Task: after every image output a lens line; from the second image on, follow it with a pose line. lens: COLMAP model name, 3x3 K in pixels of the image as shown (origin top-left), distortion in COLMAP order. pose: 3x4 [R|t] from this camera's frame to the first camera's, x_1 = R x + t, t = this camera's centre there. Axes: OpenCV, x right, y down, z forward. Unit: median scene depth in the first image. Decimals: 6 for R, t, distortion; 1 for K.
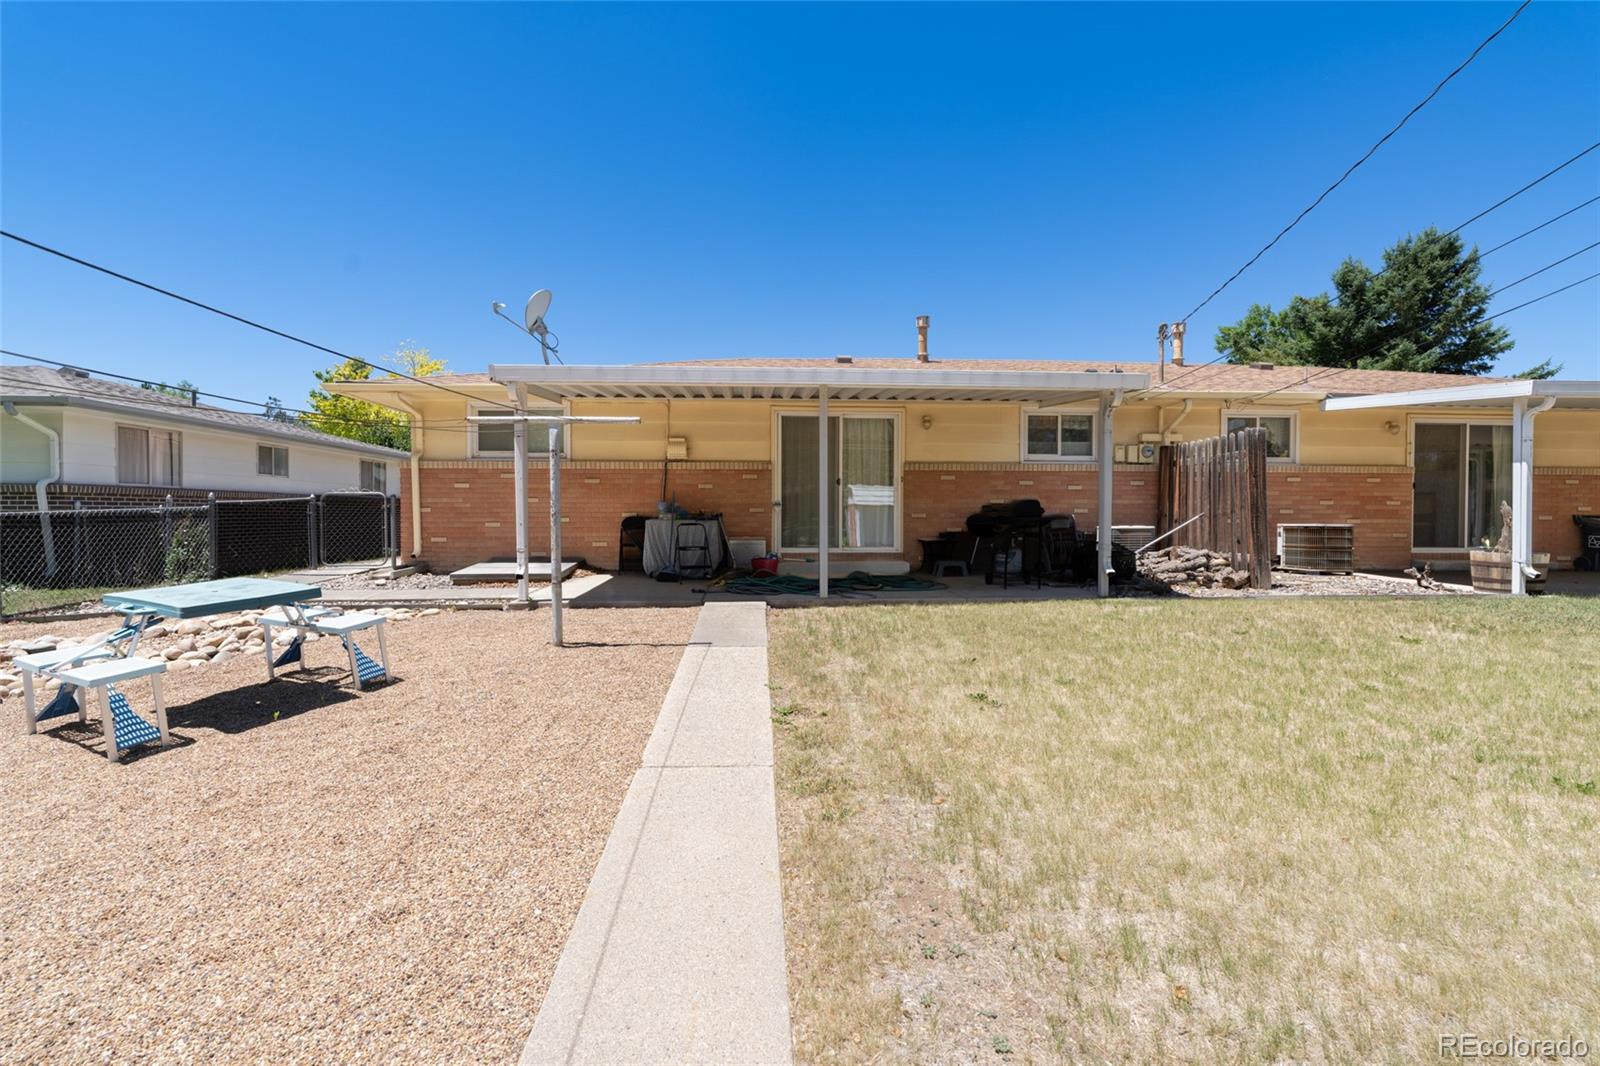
lens RADIAL K [[752.5, 0, 803.8], [0, 752.5, 525.5], [0, 0, 1]] dist [-0.001855, 0.003027]
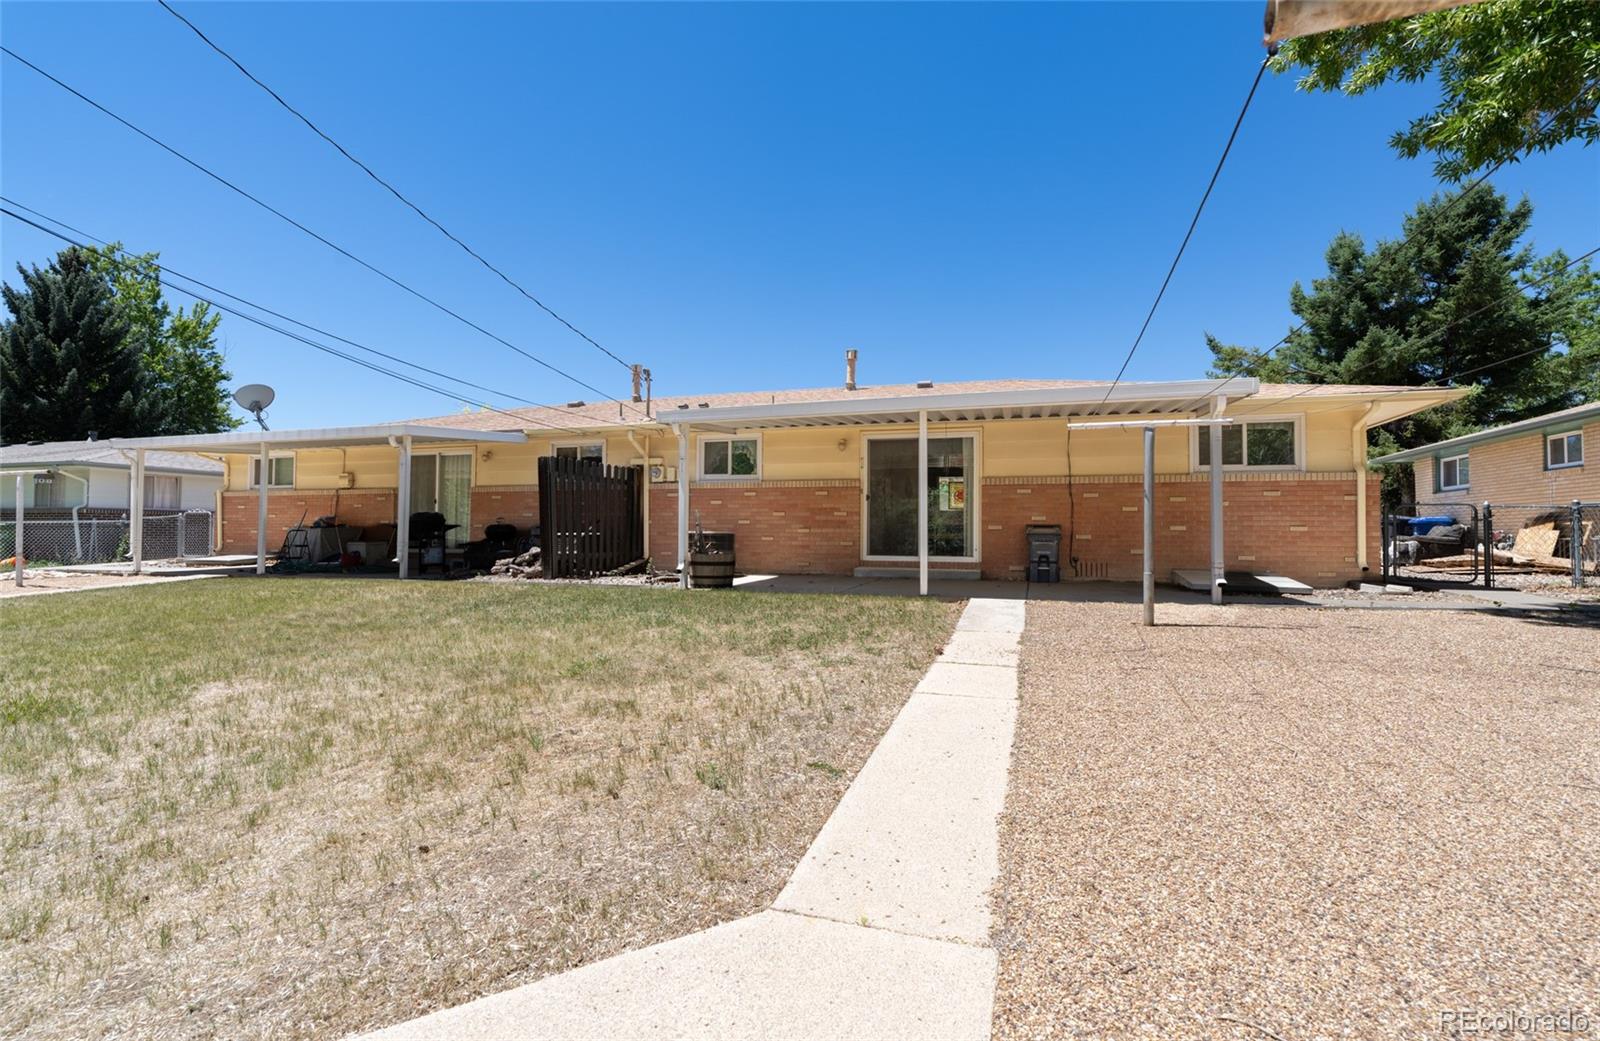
lens RADIAL K [[713.3, 0, 839.0], [0, 713.3, 531.0], [0, 0, 1]] dist [-0.005293, 0.002469]
pose [[0.922607, 0.002642, -0.385732, 1.162580], [-0.007721, 0.999903, -0.011619, 0.006971], [0.385664, 0.013698, 0.922538, 0.045335]]
